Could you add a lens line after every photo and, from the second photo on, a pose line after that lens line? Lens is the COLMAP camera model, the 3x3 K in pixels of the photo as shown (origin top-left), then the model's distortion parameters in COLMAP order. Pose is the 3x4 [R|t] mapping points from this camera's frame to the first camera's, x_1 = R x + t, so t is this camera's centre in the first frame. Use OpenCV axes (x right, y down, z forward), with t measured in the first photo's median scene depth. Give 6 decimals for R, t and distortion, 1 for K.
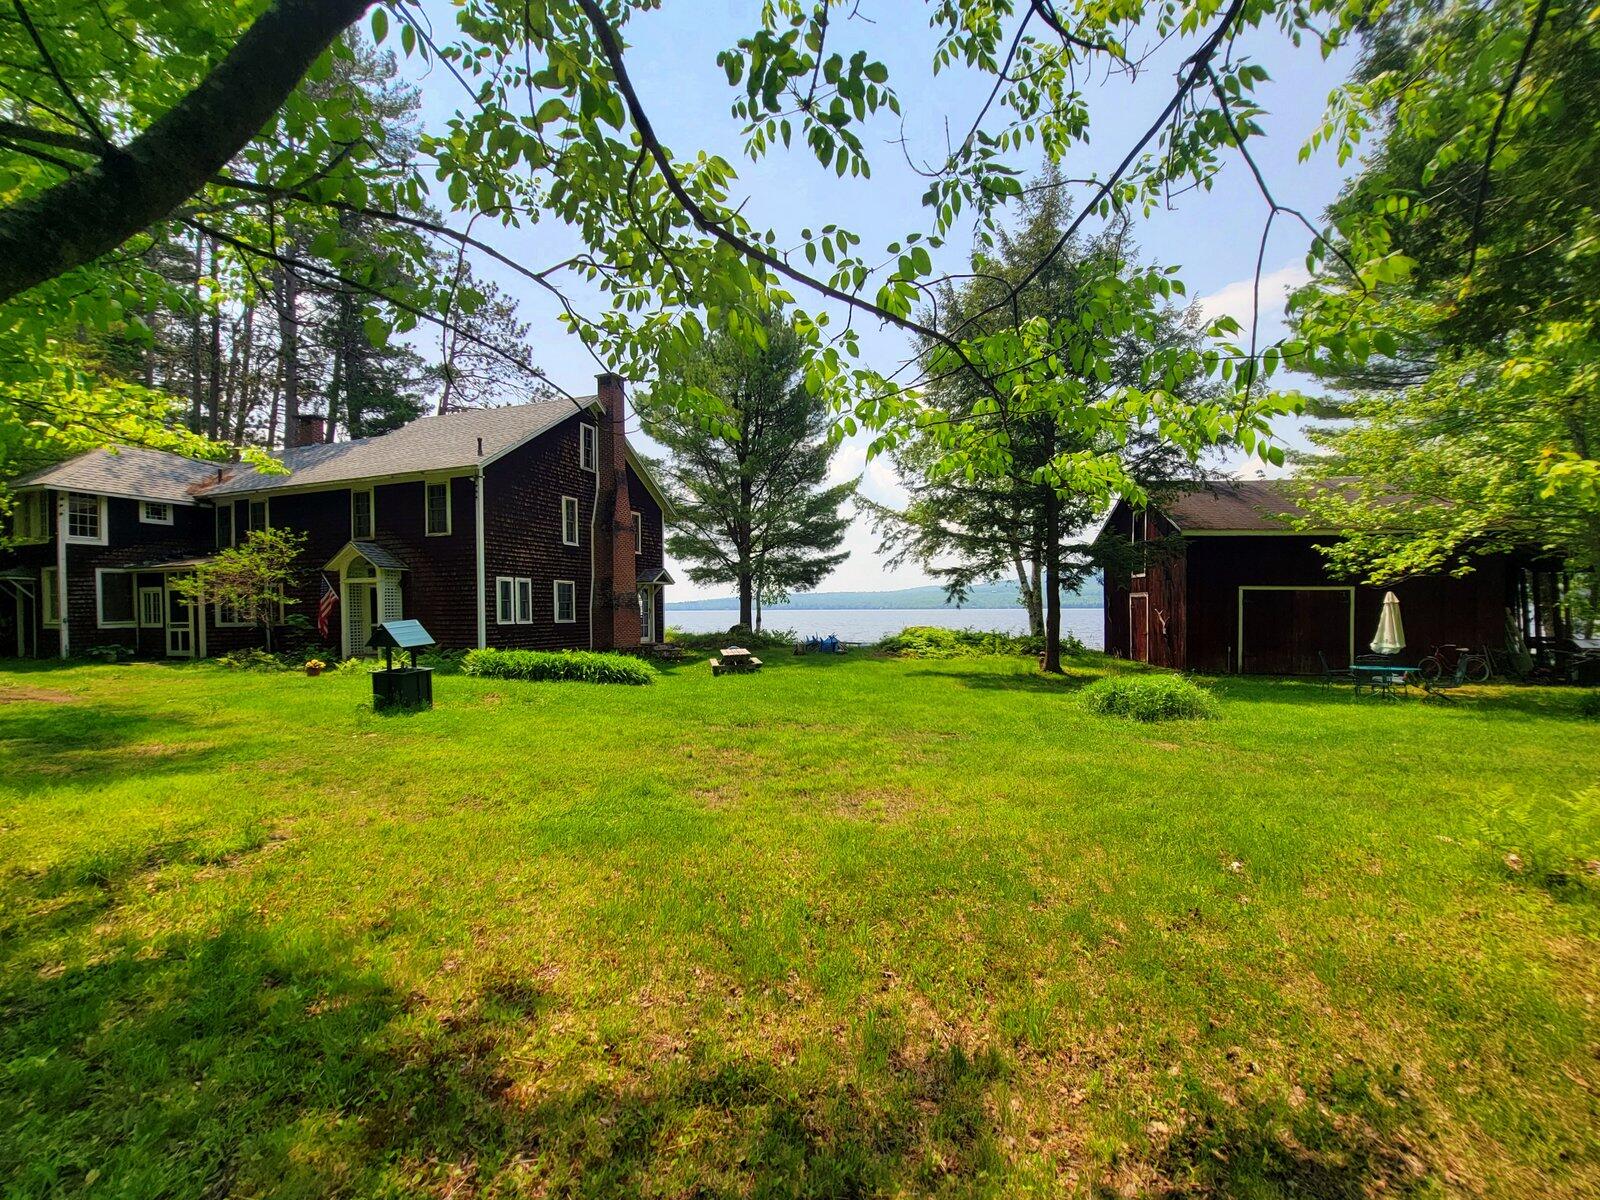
lens RADIAL K [[643.5, 0, 799.5], [0, 643.5, 600.0], [0, 0, 1]] dist [0.000482, -0.000068]
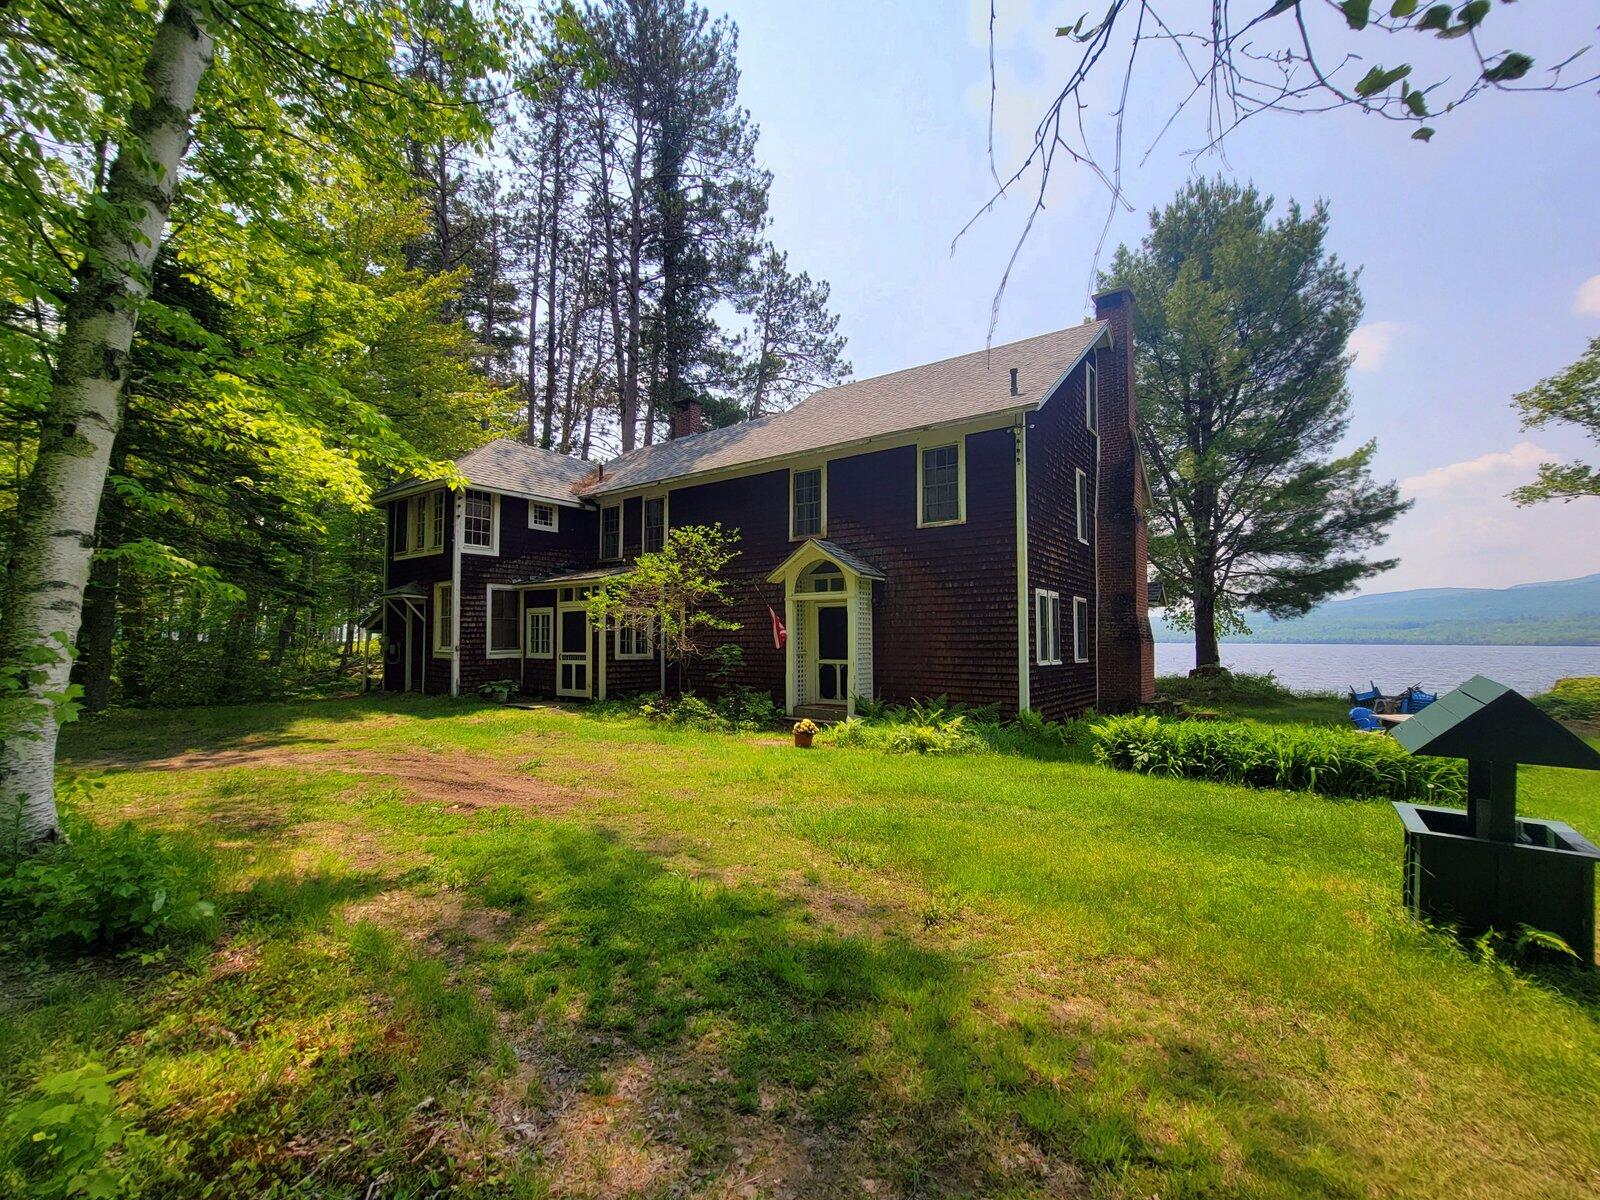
lens RADIAL K [[642.7, 0, 800.6], [0, 642.7, 602.9], [0, 0, 1]] dist [0.001203, 0.000011]
pose [[0.962293, -0.002260, -0.272004, -0.492583], [-0.009490, 0.999078, -0.041875, 0.004596], [0.271848, 0.042878, 0.961385, 0.330457]]
